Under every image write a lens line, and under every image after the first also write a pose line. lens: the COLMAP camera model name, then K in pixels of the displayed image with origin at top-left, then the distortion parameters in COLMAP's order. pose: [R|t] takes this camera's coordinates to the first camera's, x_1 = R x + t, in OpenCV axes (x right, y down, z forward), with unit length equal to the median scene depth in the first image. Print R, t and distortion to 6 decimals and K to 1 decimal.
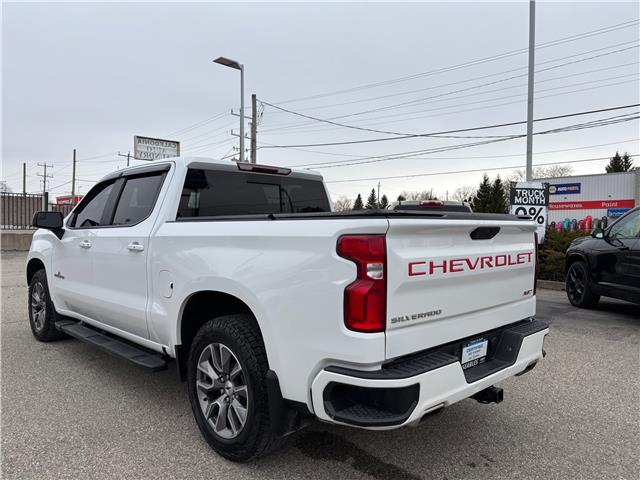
lens RADIAL K [[477.1, 0, 315.2], [0, 477.1, 239.0], [0, 0, 1]] dist [0.031883, -0.003804]
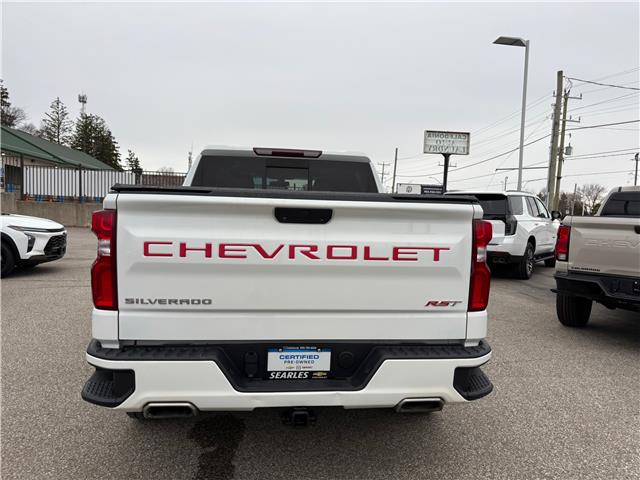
lens RADIAL K [[479.9, 0, 326.8], [0, 479.9, 239.1], [0, 0, 1]] dist [0.046526, -0.053671]
pose [[0.801833, 0.049299, -0.595511, 0.708860], [-0.041596, 0.998778, 0.026676, 0.003561], [0.596099, 0.003381, 0.802904, 0.310797]]
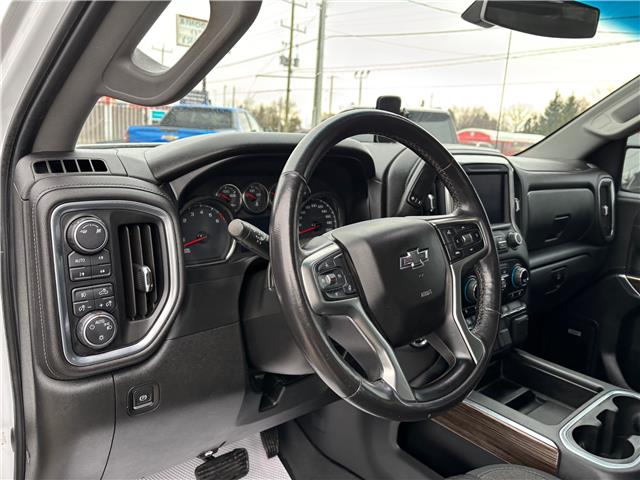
lens RADIAL K [[494.1, 0, 319.9], [0, 494.1, 253.0], [0, 0, 1]] dist [-0.007303, -0.004663]
pose [[0.996351, 0.064854, -0.055492, -0.582443], [-0.052465, 0.978149, 0.201177, -0.048138], [0.067326, -0.197531, 0.977982, 1.195537]]
